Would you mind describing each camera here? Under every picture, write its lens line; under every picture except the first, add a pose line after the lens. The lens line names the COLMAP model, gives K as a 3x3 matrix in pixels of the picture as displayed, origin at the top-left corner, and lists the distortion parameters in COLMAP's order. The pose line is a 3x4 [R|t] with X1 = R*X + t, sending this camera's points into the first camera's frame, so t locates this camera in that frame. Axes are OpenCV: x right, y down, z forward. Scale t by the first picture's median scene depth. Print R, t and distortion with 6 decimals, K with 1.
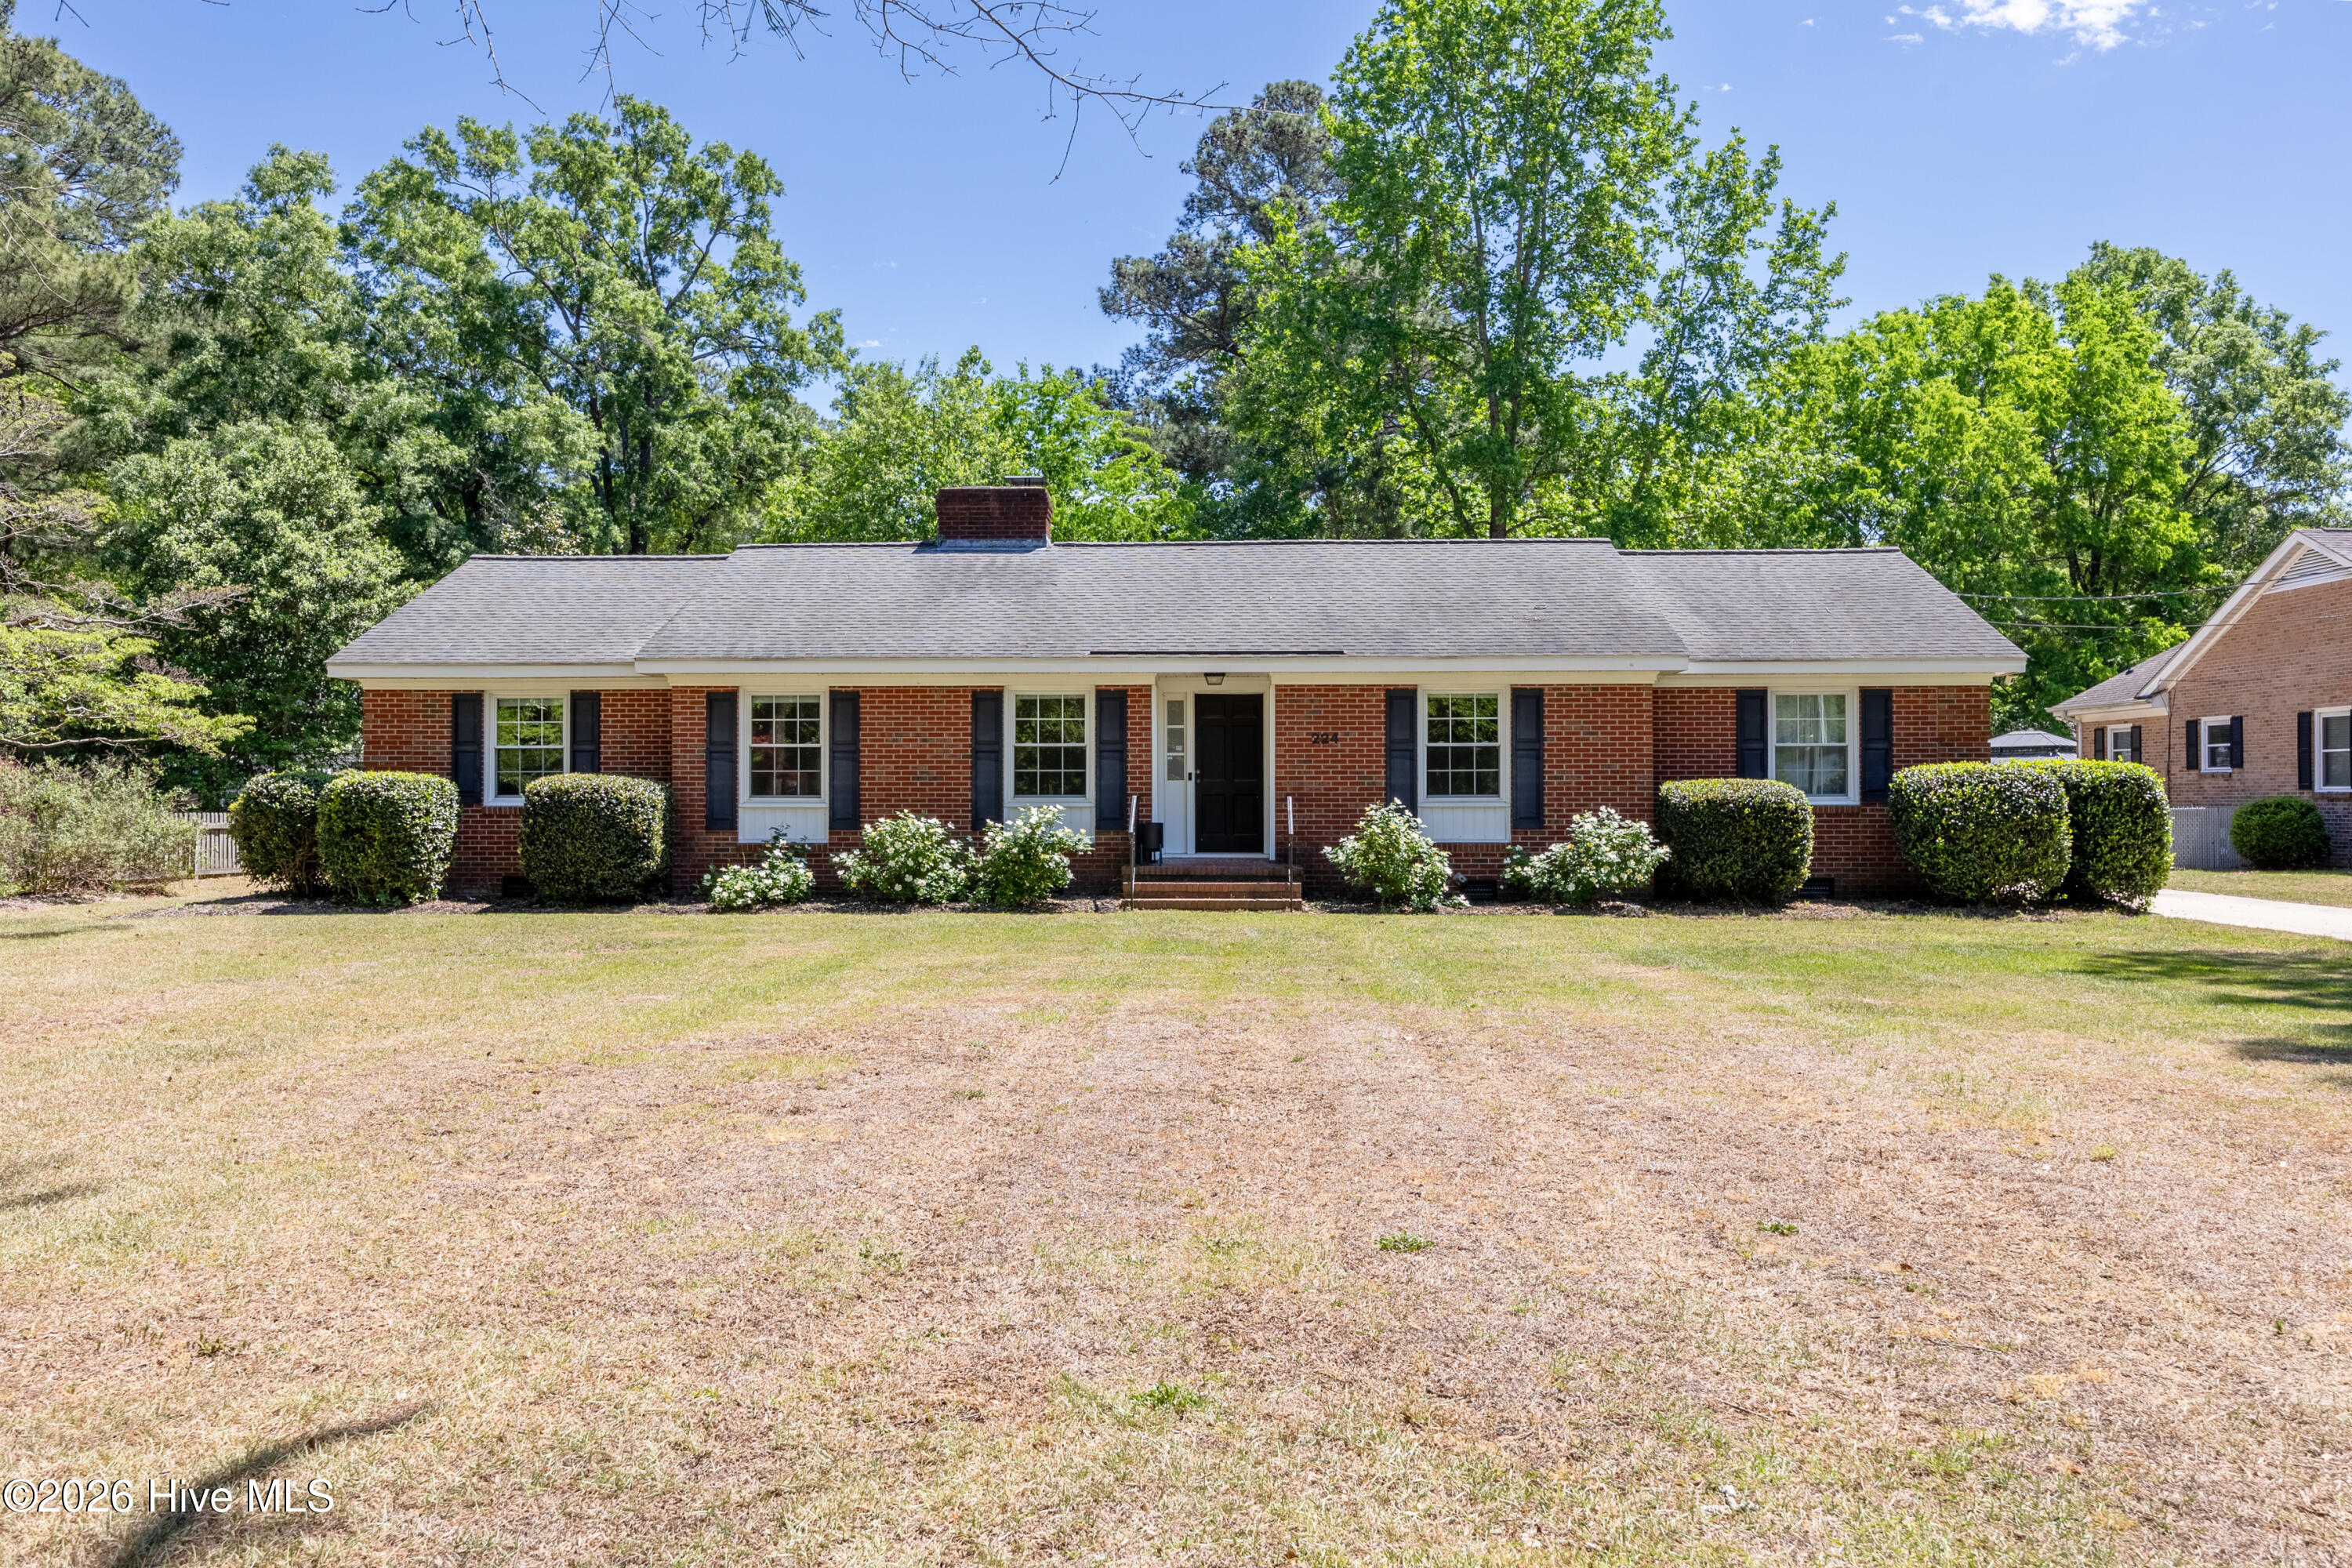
lens RADIAL K [[1893.3, 0, 1176.0], [0, 1893.3, 784.0], [0, 0, 1]] dist [0.000487, 0.000017]
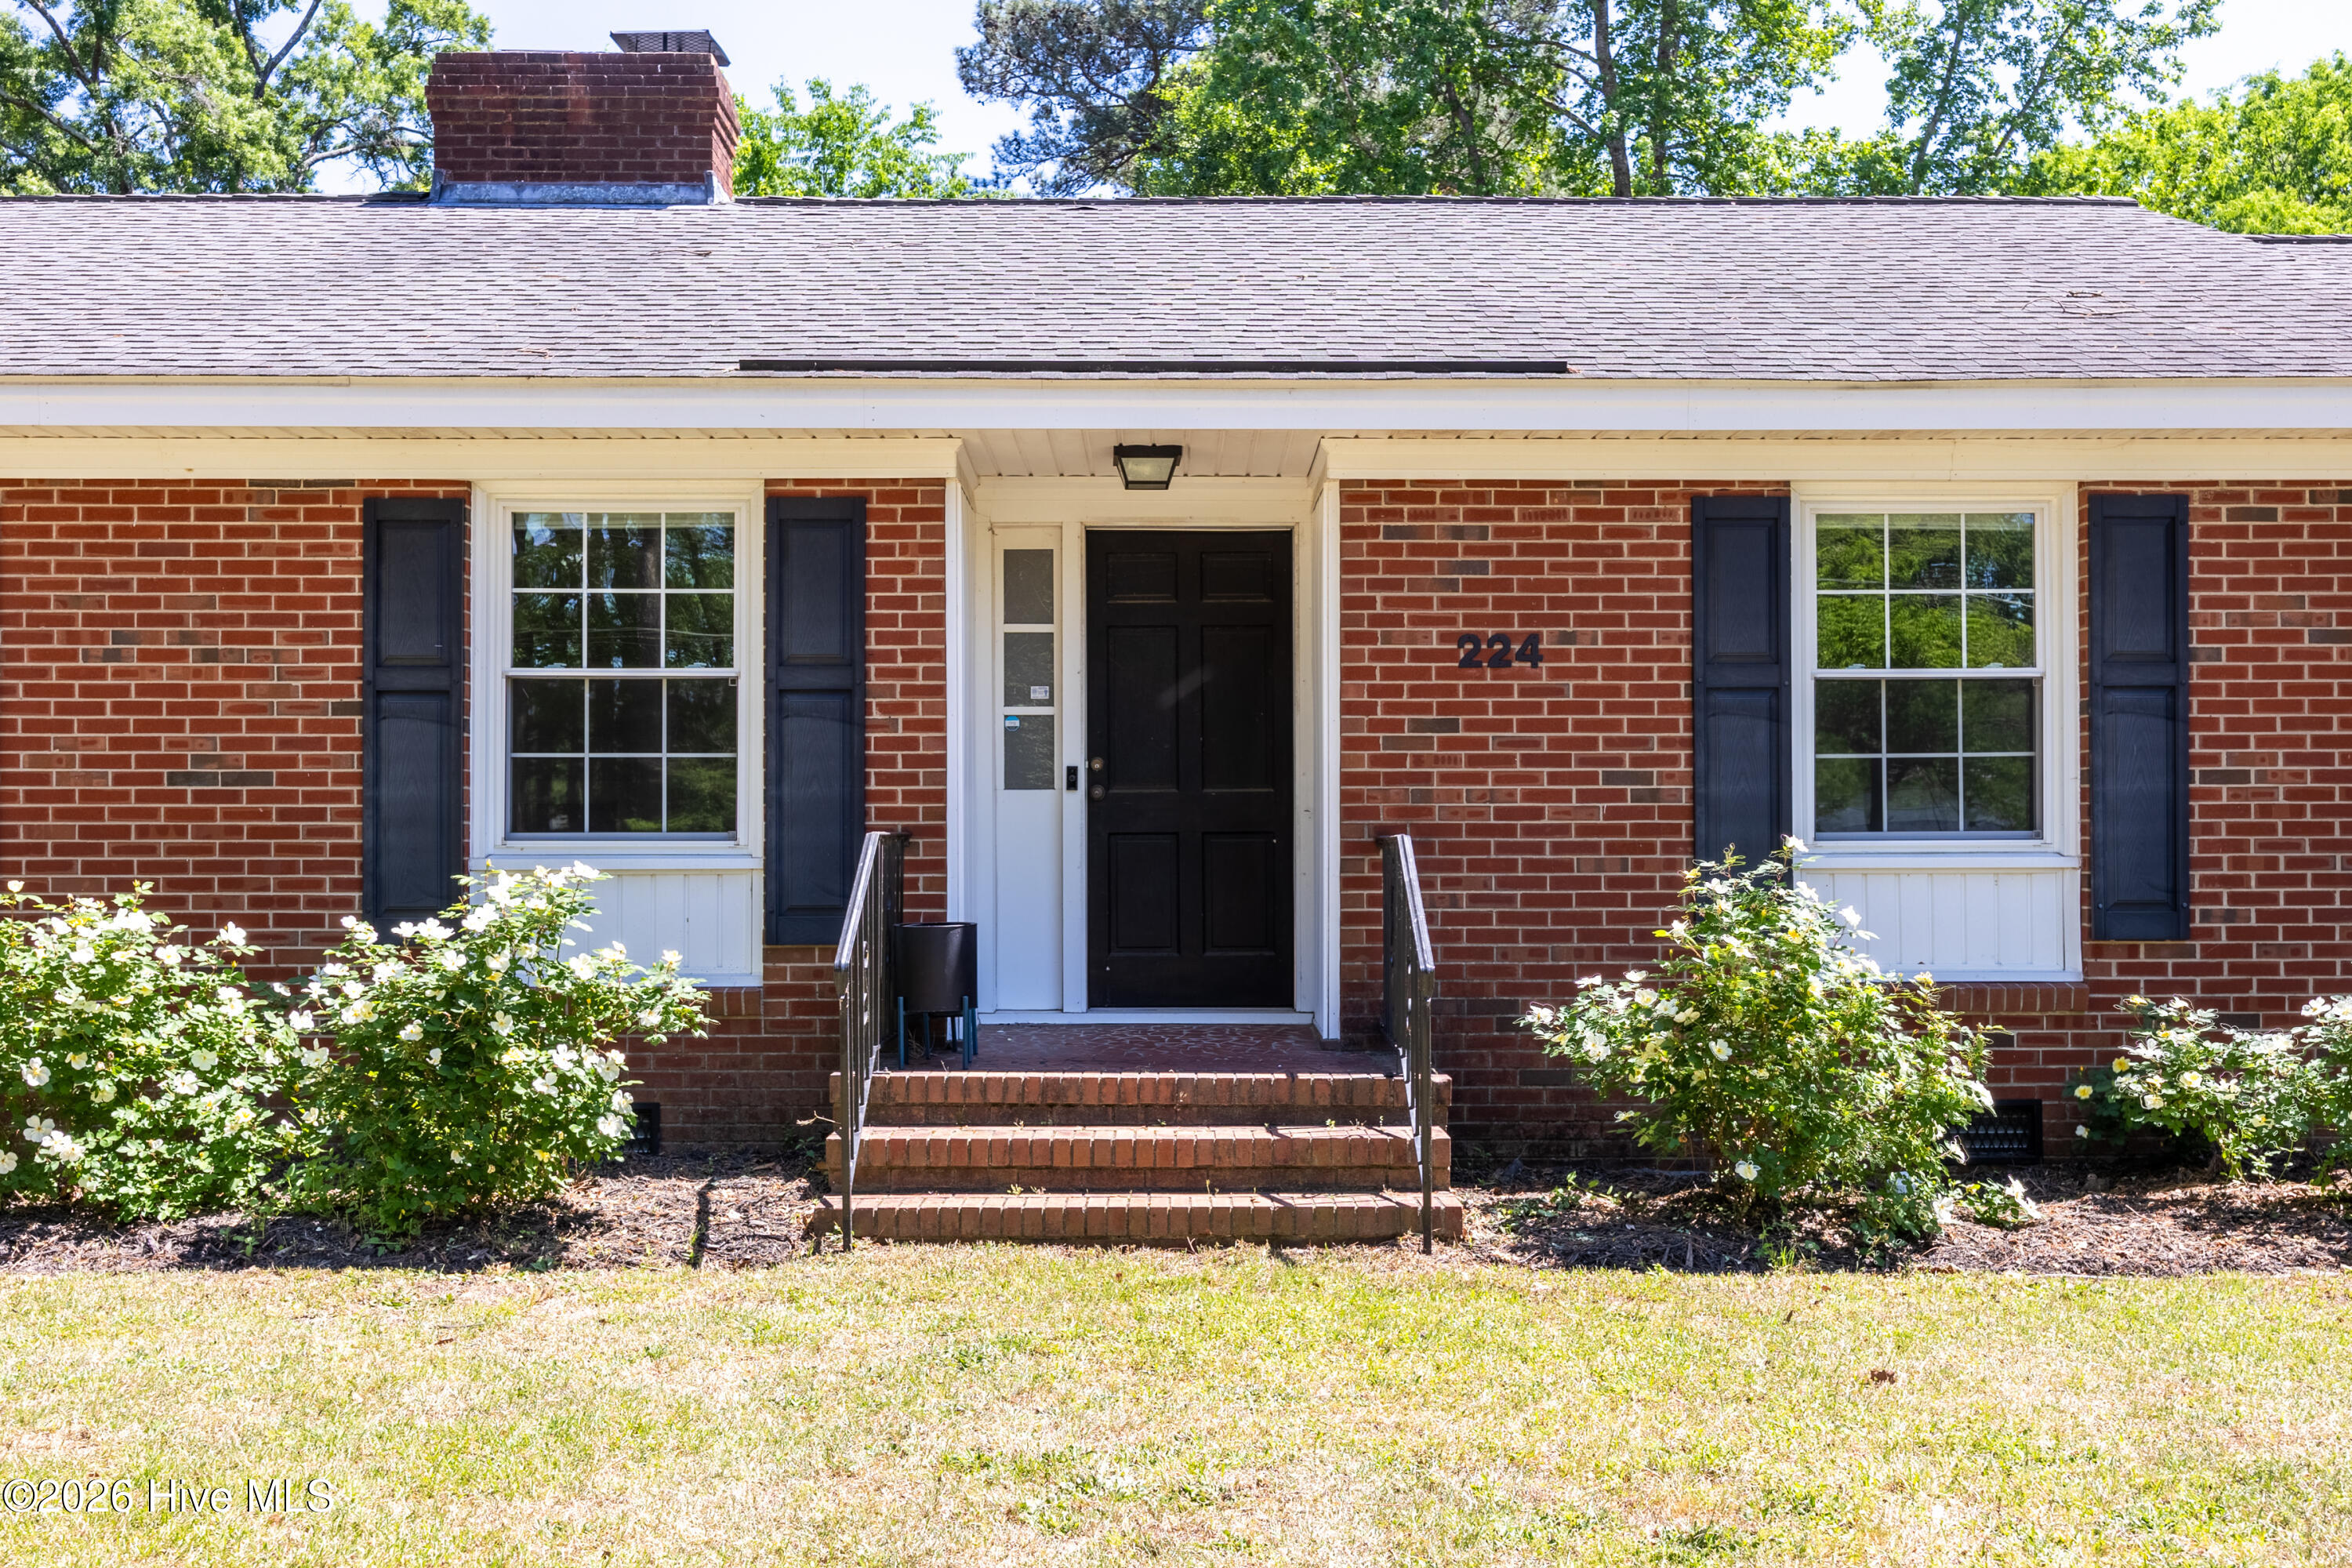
lens RADIAL K [[2177.5, 0, 1176.0], [0, 2177.5, 784.0], [0, 0, 1]] dist [-0.005818, -0.002292]
pose [[0.999272, 0.000805, 0.038136, 0.011476], [0.000232, 0.999631, -0.027174, 0.007682], [-0.038144, 0.027163, 0.998903, 0.640209]]
